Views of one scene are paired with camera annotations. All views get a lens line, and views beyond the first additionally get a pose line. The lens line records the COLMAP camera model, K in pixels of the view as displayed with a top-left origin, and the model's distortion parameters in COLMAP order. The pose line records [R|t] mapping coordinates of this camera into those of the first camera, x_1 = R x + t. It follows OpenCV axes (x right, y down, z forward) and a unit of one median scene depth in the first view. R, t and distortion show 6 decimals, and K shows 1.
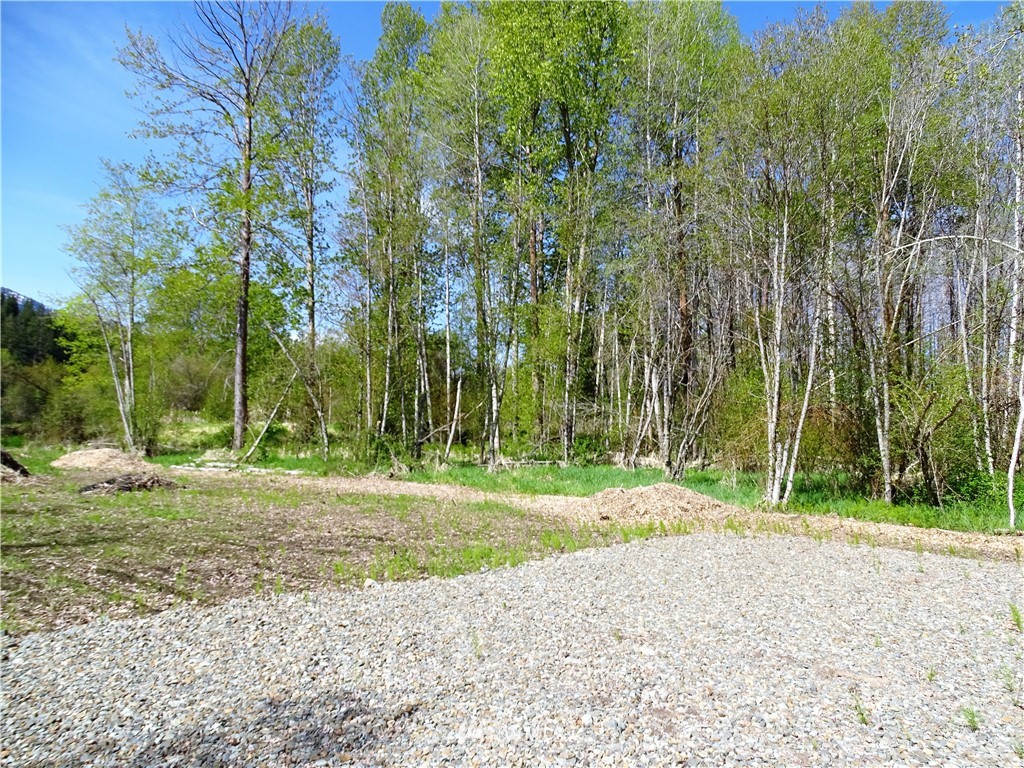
lens RADIAL K [[745.1, 0, 511.9], [0, 745.1, 388.8], [0, 0, 1]] dist [0.000534, -0.004432]
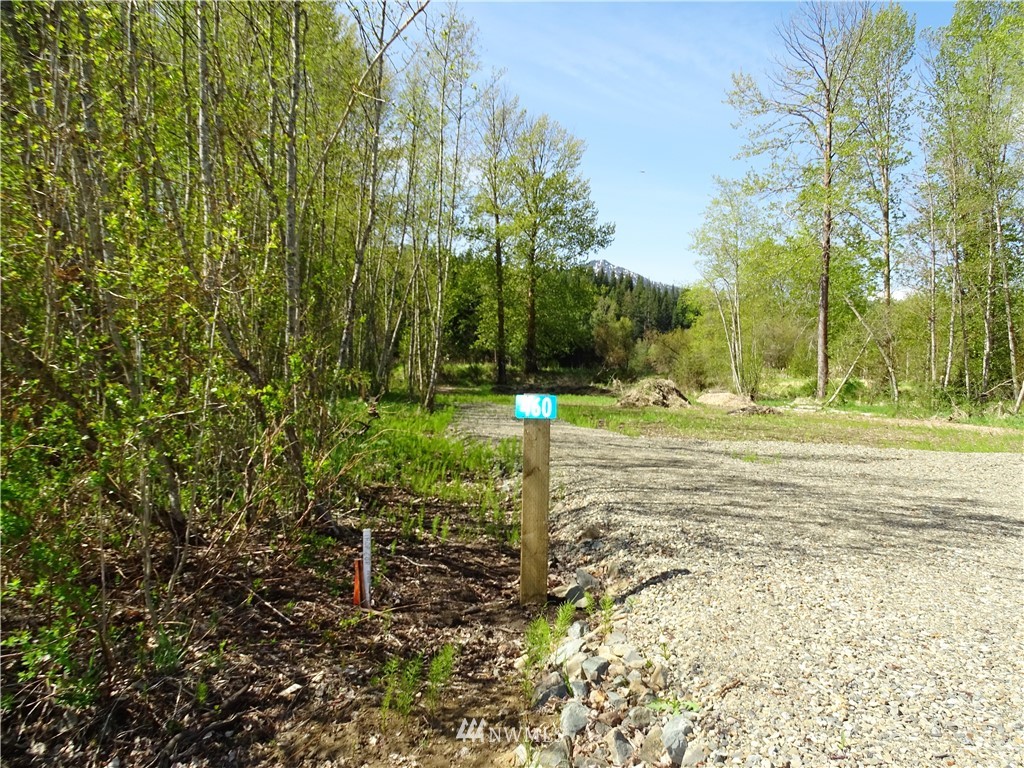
lens RADIAL K [[745.1, 0, 506.7], [0, 745.1, 362.5], [0, 0, 1]] dist [0.000534, -0.004432]
pose [[0.736611, 0.004269, -0.676303, 0.075213], [0.008511, 0.999842, 0.015581, -0.002009], [0.676263, -0.017234, 0.736459, -0.234503]]
